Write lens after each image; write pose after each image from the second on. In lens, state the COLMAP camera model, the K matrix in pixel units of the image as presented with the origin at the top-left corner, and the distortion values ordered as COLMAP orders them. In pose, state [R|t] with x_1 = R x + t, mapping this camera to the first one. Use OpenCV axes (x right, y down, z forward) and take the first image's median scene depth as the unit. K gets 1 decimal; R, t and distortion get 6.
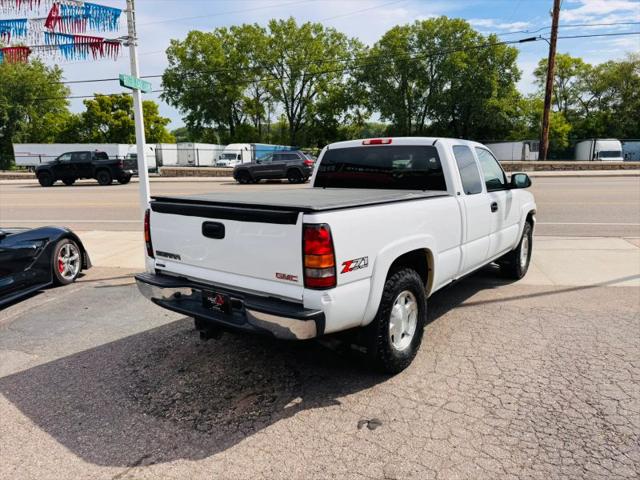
lens RADIAL K [[452.9, 0, 322.8], [0, 452.9, 243.5], [0, 0, 1]] dist [0.045976, -0.053454]
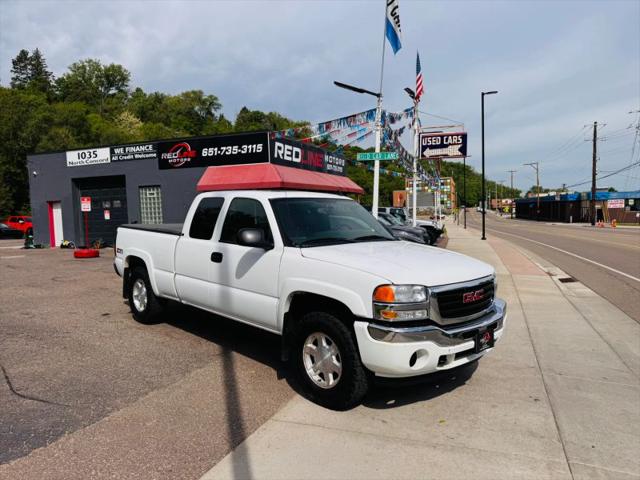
lens RADIAL K [[452.9, 0, 314.2], [0, 452.9, 245.3], [0, 0, 1]] dist [0.045976, -0.053454]
pose [[-0.160464, 0.084040, -0.983458, 0.293928], [-0.181340, 0.976899, 0.113068, -0.057287], [0.970241, 0.196484, -0.141517, 0.301355]]
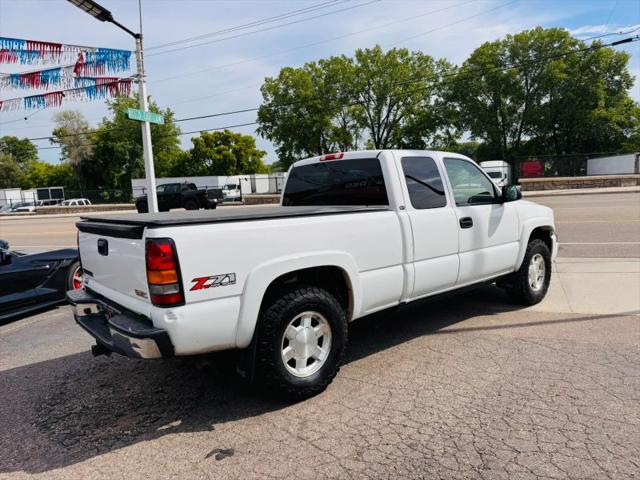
lens RADIAL K [[452.9, 0, 320.0], [0, 452.9, 243.1], [0, 0, 1]] dist [0.045976, -0.053454]
pose [[0.975961, -0.009701, -0.217728, 0.065066], [-0.002357, 0.998480, -0.055056, 0.002298], [0.217931, 0.054246, 0.974455, 0.014684]]
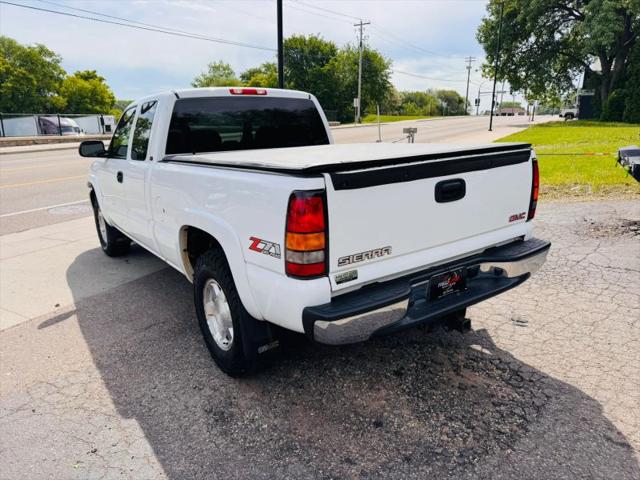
lens RADIAL K [[452.9, 0, 319.2], [0, 452.9, 242.1], [0, 0, 1]] dist [0.045976, -0.053454]
pose [[0.292893, -0.239087, 0.925770, -0.146319], [0.201963, 0.961856, 0.184510, -0.018620], [-0.934572, 0.132930, 0.330008, 0.137310]]
